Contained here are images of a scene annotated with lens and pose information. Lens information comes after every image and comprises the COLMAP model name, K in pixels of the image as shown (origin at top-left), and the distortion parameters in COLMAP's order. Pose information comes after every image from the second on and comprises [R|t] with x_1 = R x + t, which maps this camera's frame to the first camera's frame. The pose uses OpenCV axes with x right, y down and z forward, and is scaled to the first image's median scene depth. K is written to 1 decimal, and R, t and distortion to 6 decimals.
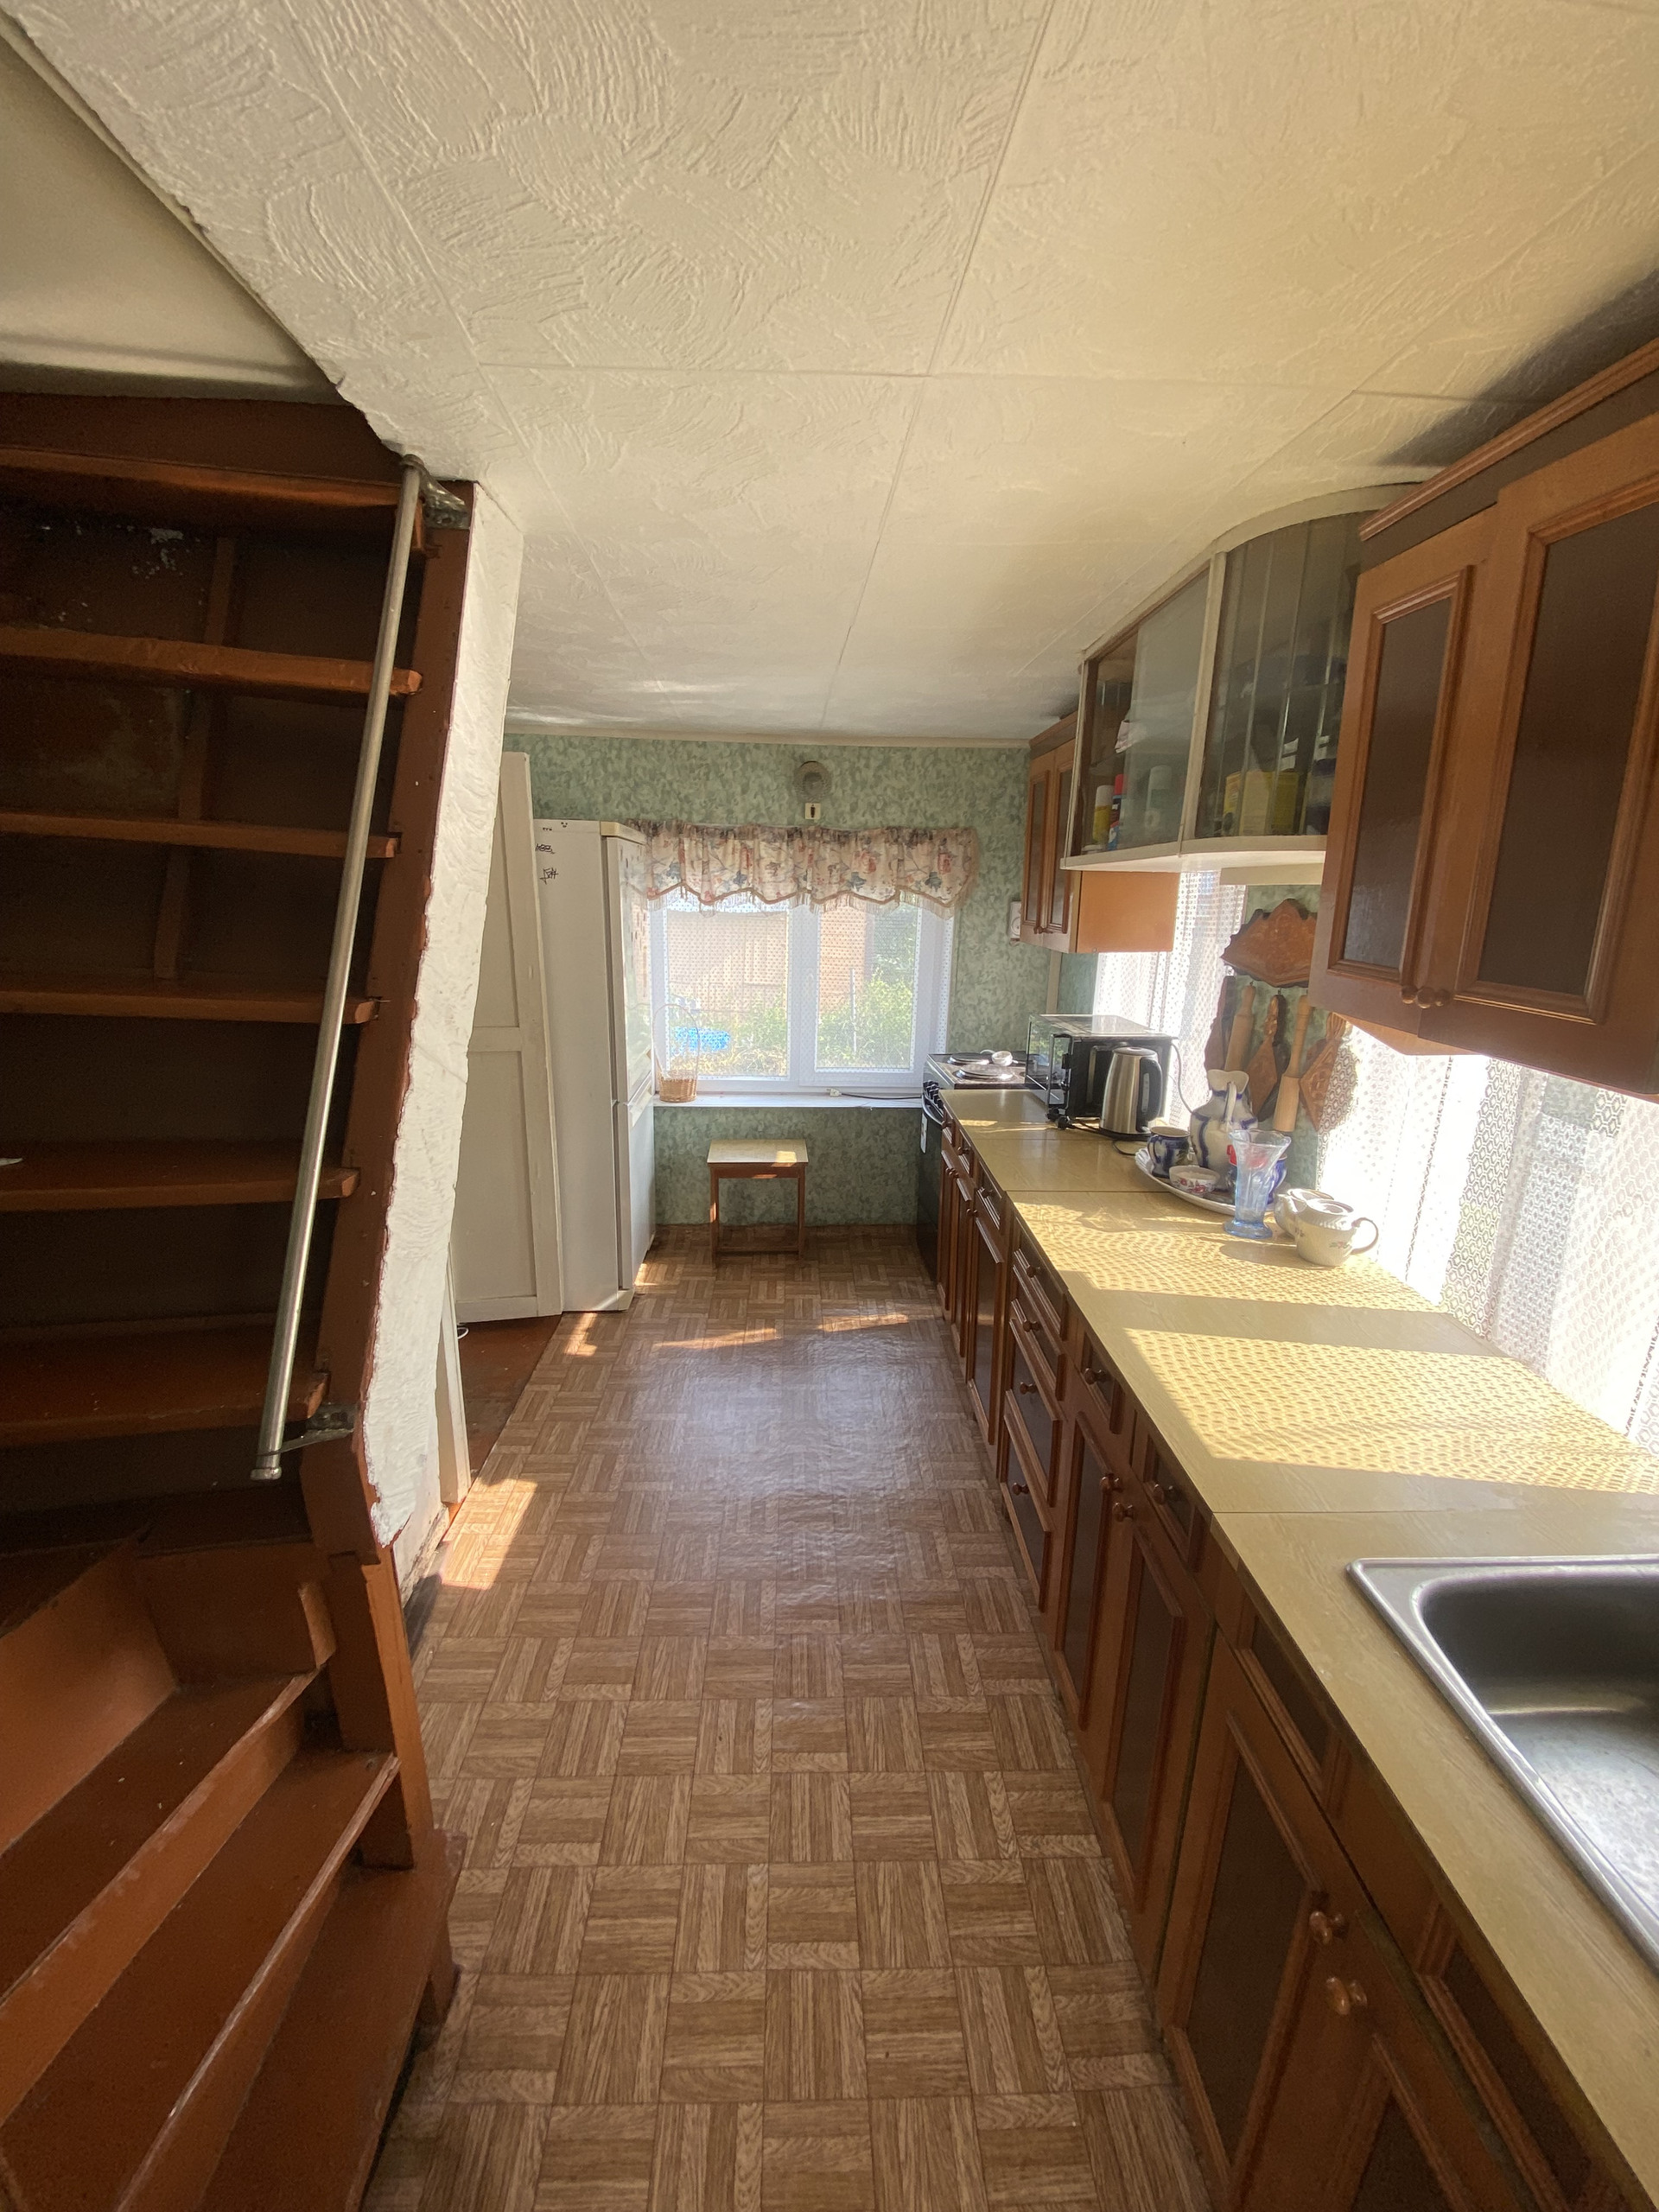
lens RADIAL K [[897.0, 0, 826.4], [0, 897.0, 1107.8], [0, 0, 1]] dist [0.011235, -0.016098]
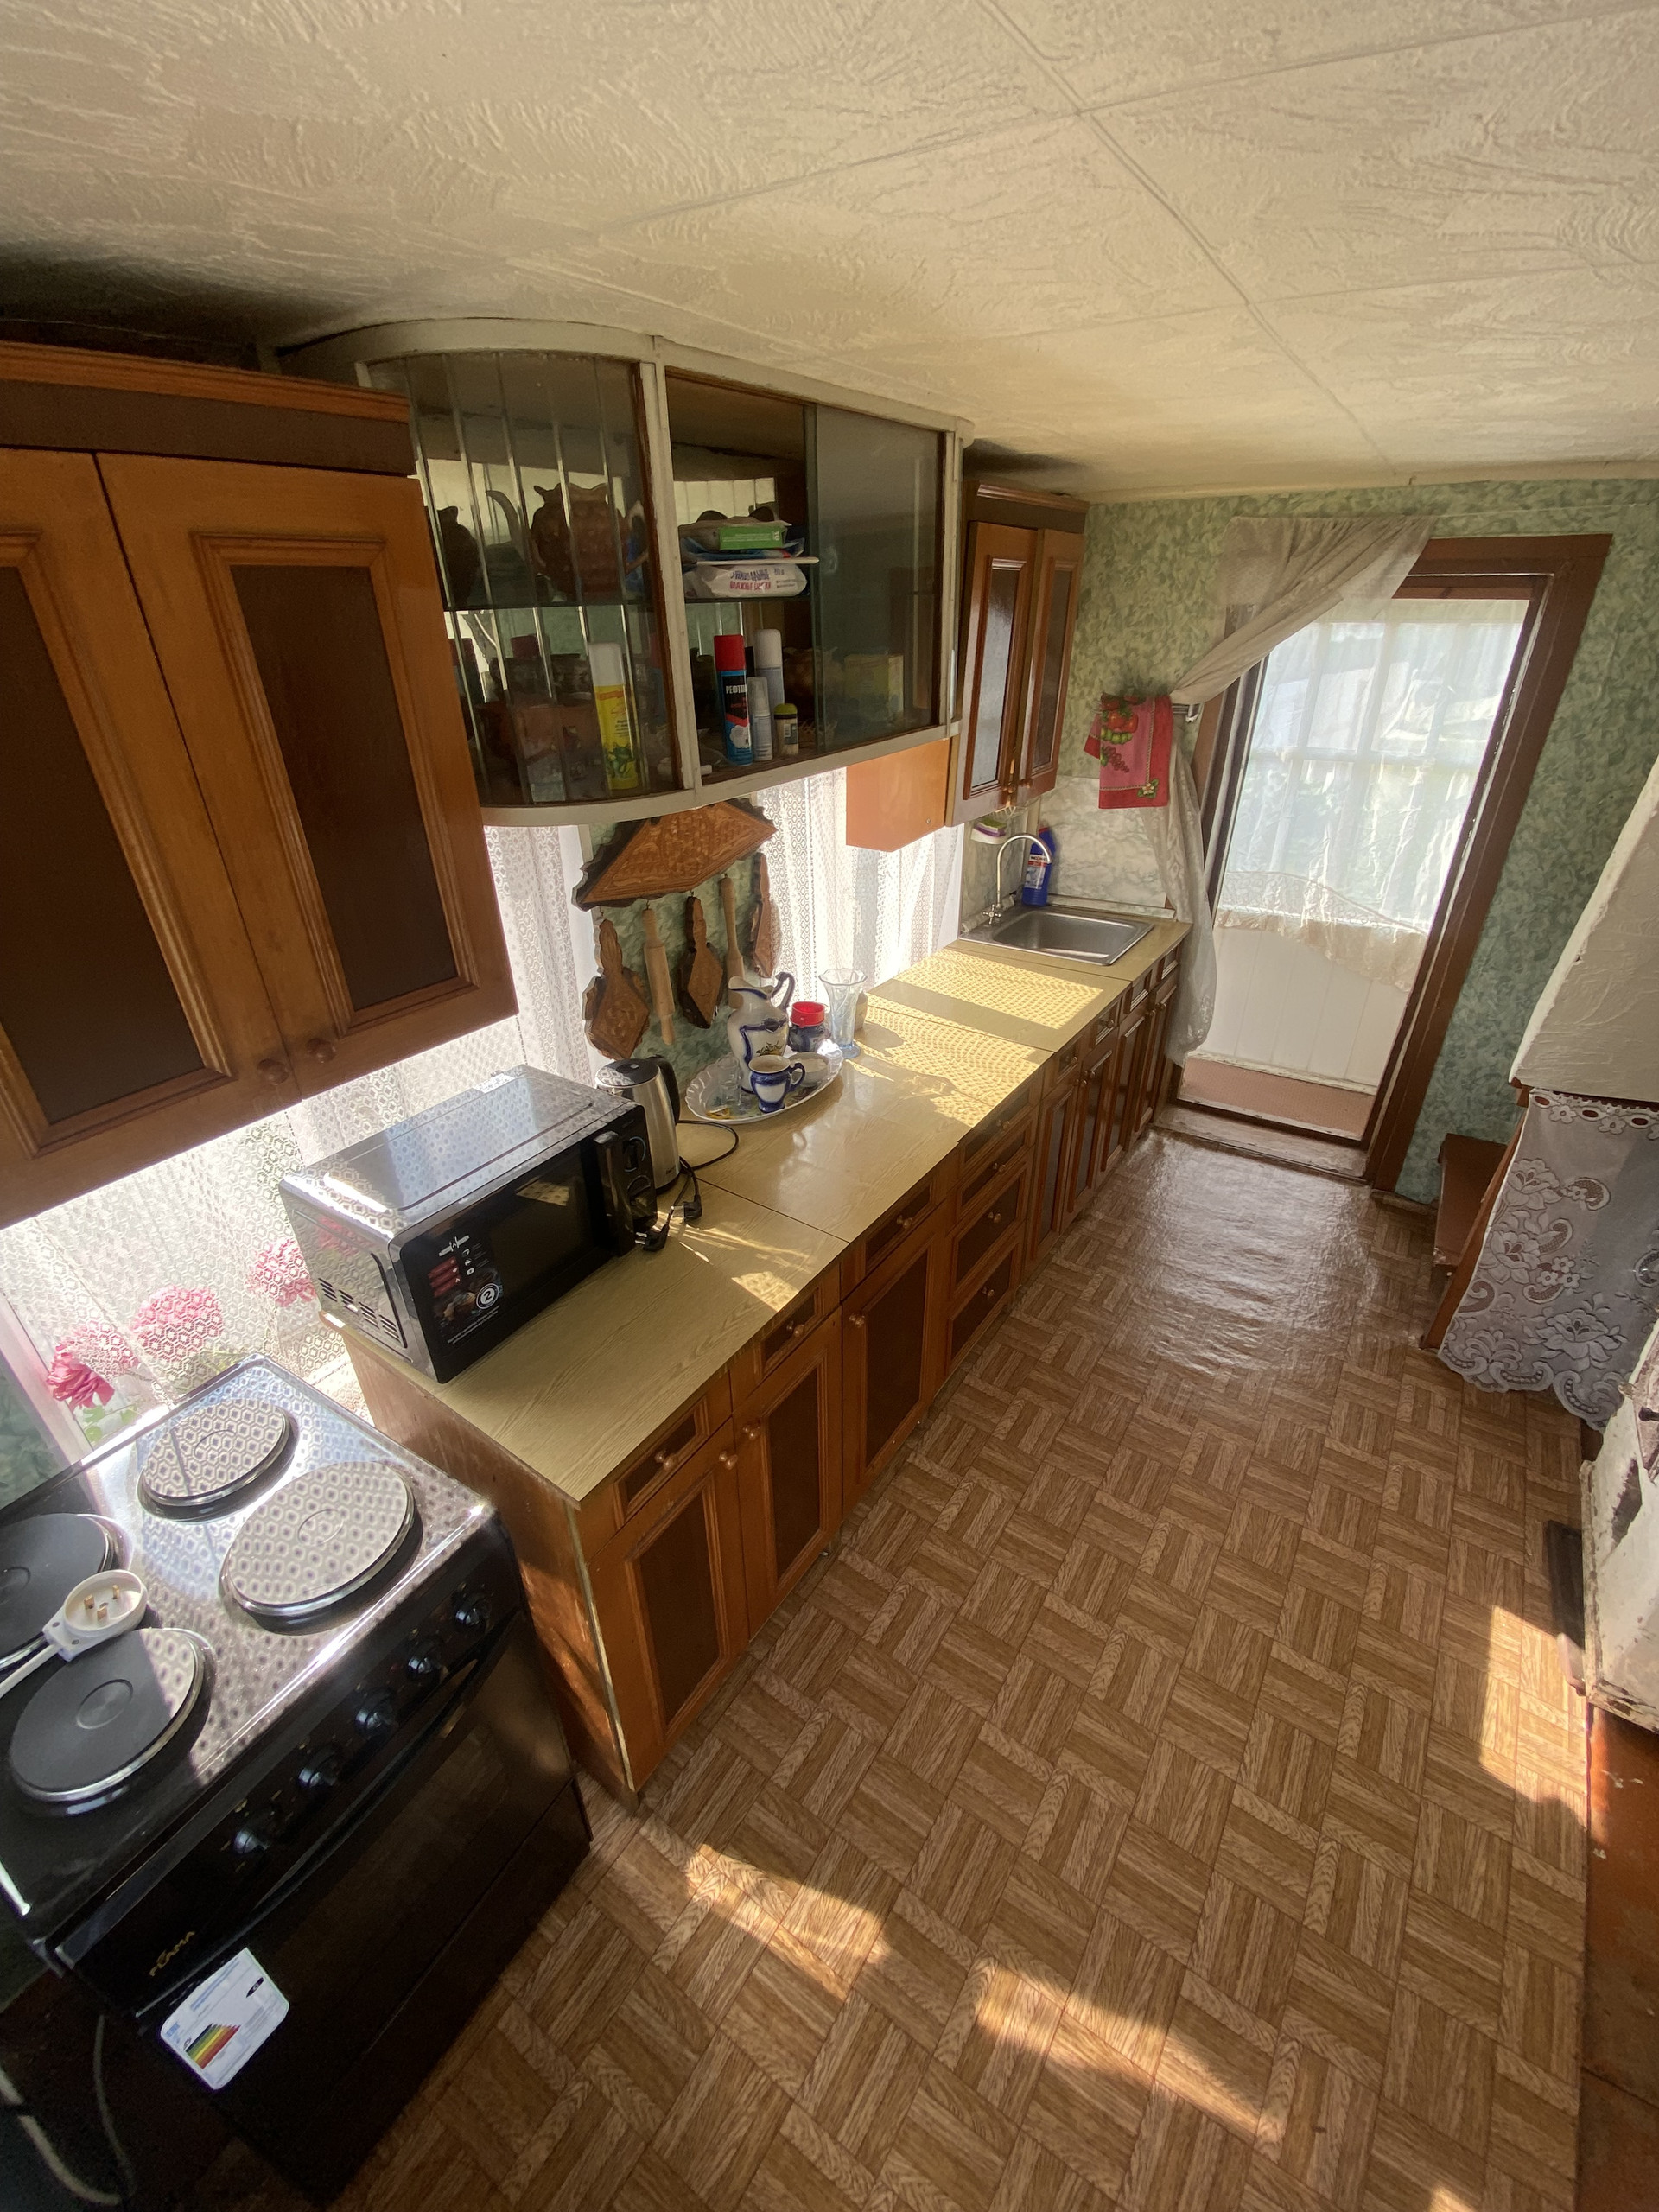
lens RADIAL K [[897.0, 0, 839.7], [0, 897.0, 1106.2], [0, 0, 1]] dist [0.011235, -0.016098]
pose [[-0.813445, -0.279458, 0.510109, -0.171212], [0.150003, 0.746554, 0.648195, -0.606059], [-0.561967, 0.603789, -0.565360, 1.757384]]
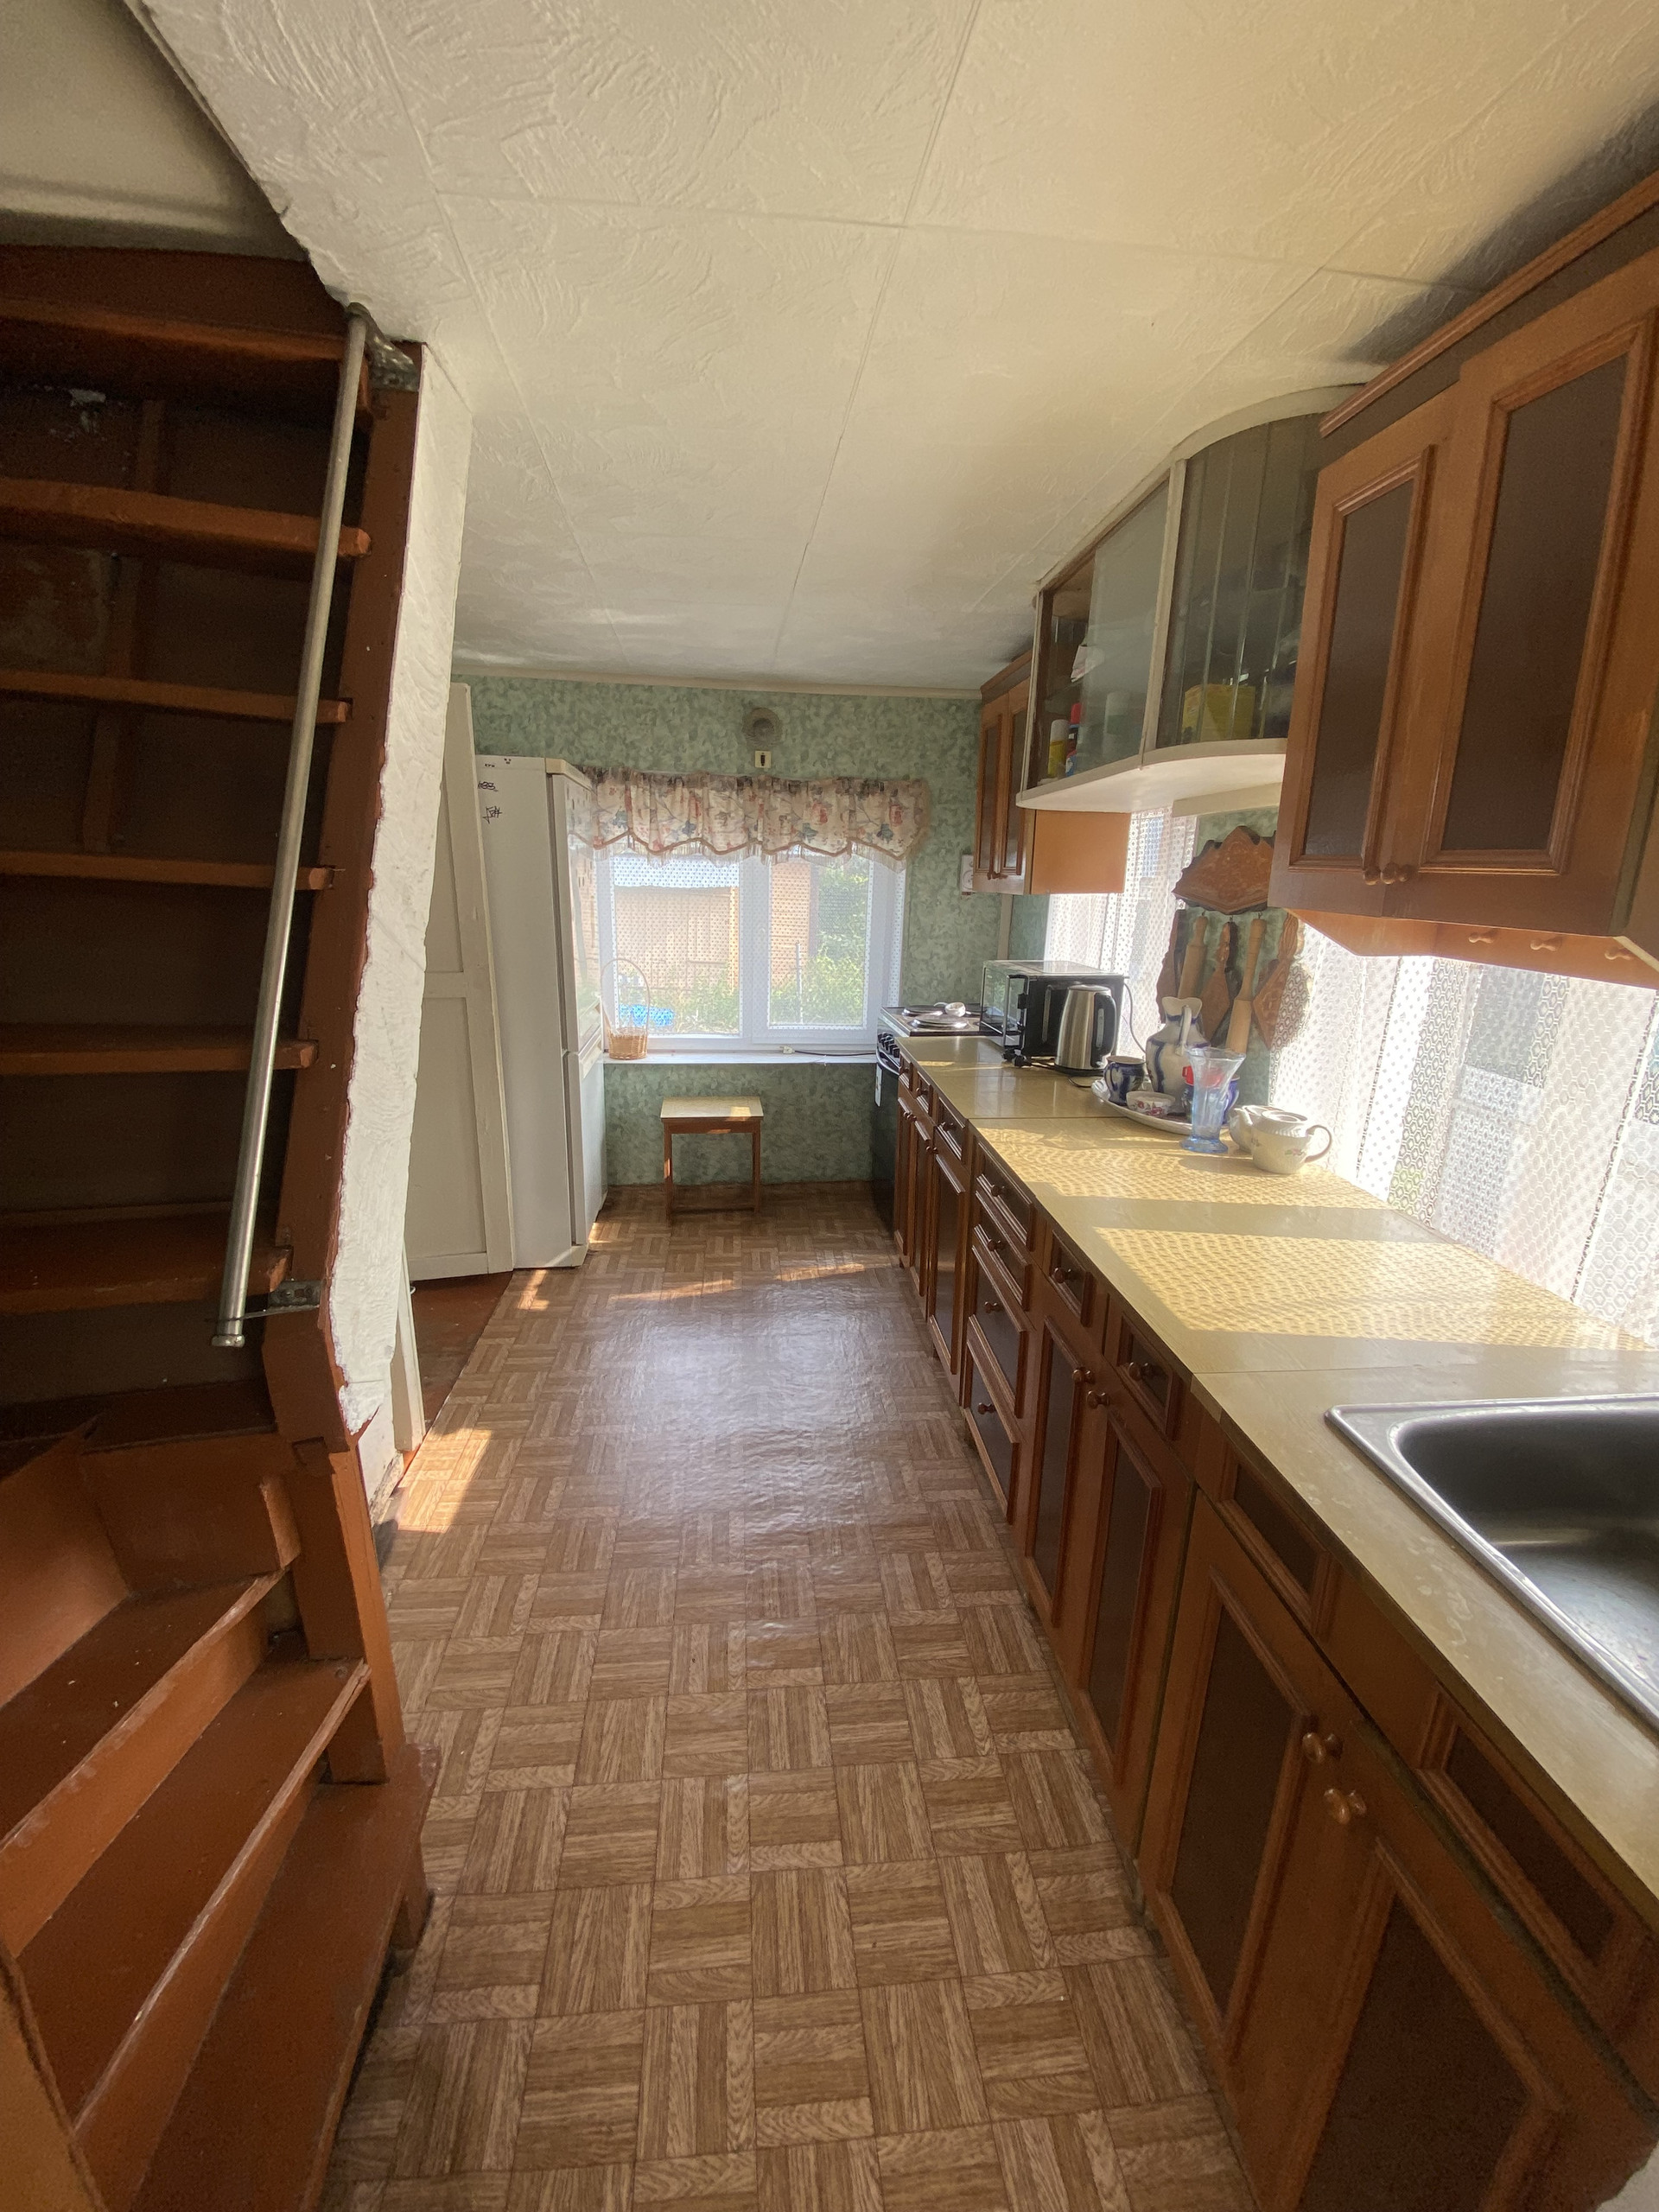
lens RADIAL K [[897.0, 0, 826.4], [0, 897.0, 1110.9], [0, 0, 1]] dist [0.011235, -0.016098]
pose [[0.997844, -0.012712, 0.064385, -0.026286], [0.011658, 0.999792, 0.016723, 0.075805], [-0.064584, -0.015937, 0.997785, 0.010339]]
